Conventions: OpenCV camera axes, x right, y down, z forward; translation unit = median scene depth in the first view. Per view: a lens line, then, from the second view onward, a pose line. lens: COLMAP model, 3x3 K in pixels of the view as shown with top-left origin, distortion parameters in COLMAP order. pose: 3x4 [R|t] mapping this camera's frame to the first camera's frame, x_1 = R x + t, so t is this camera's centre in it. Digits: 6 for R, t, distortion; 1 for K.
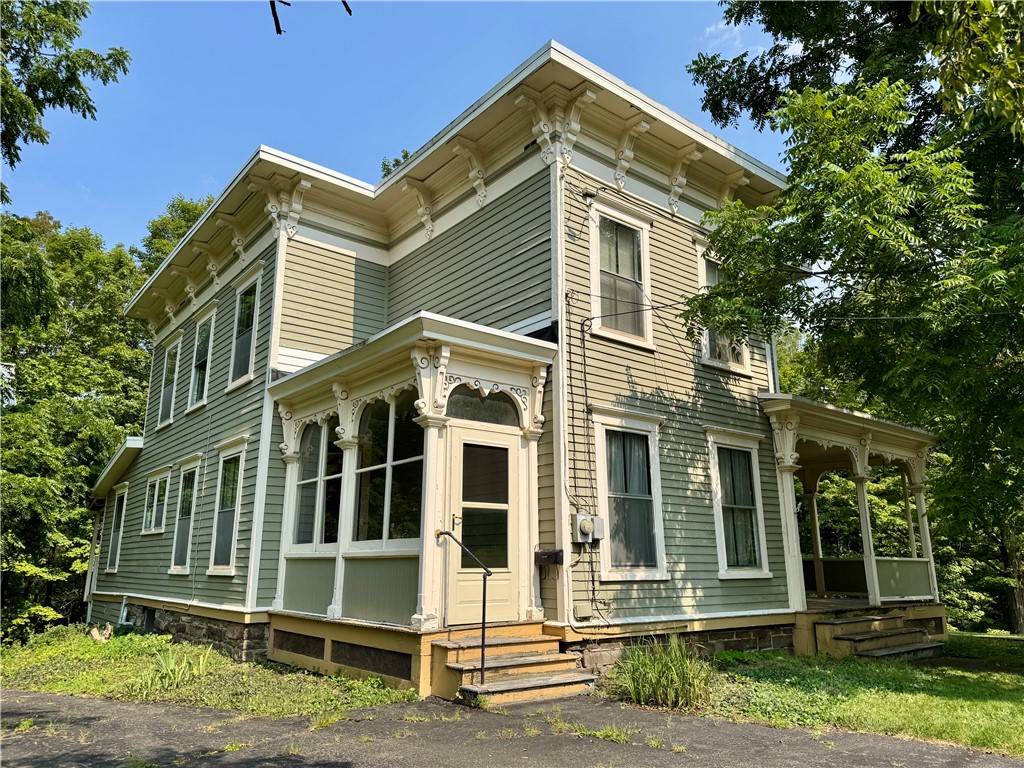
lens RADIAL K [[718.2, 0, 510.7], [0, 718.2, 380.7], [0, 0, 1]] dist [-0.003823, -0.003322]
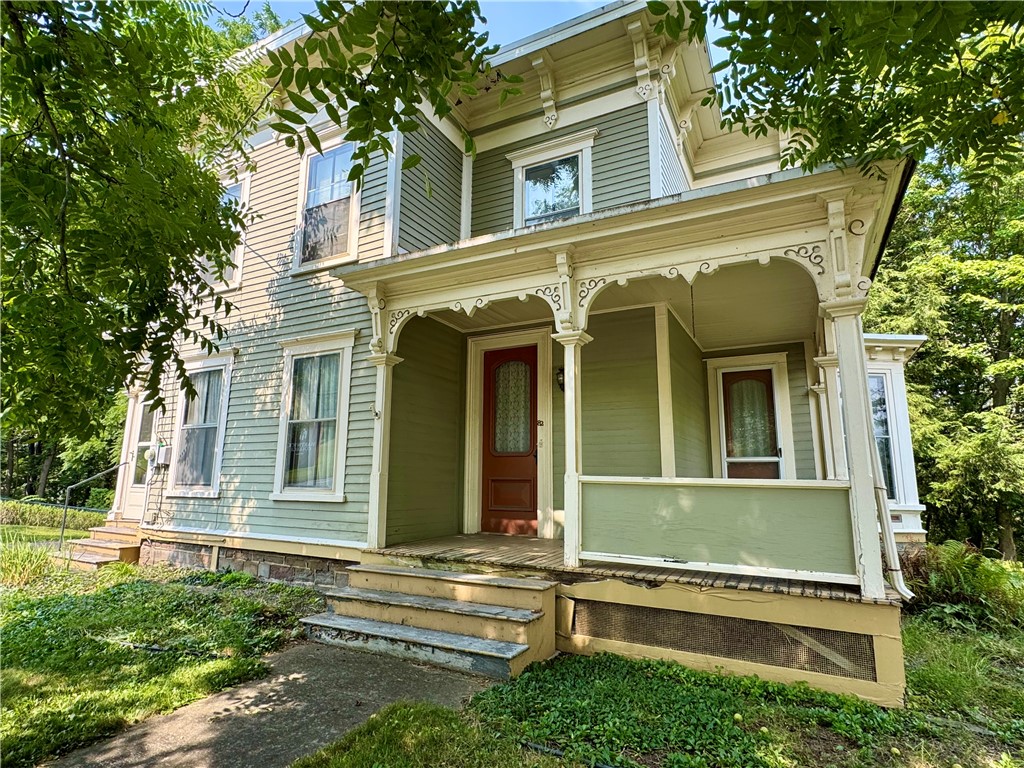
lens RADIAL K [[542.6, 0, 511.5], [0, 542.6, 385.3], [0, 0, 1]] dist [0.006652, 0.000428]
pose [[0.399086, -0.143915, -0.905549, 1.105341], [0.227733, 0.972217, -0.054146, 0.243411], [0.888183, -0.184615, 0.420772, 1.019579]]
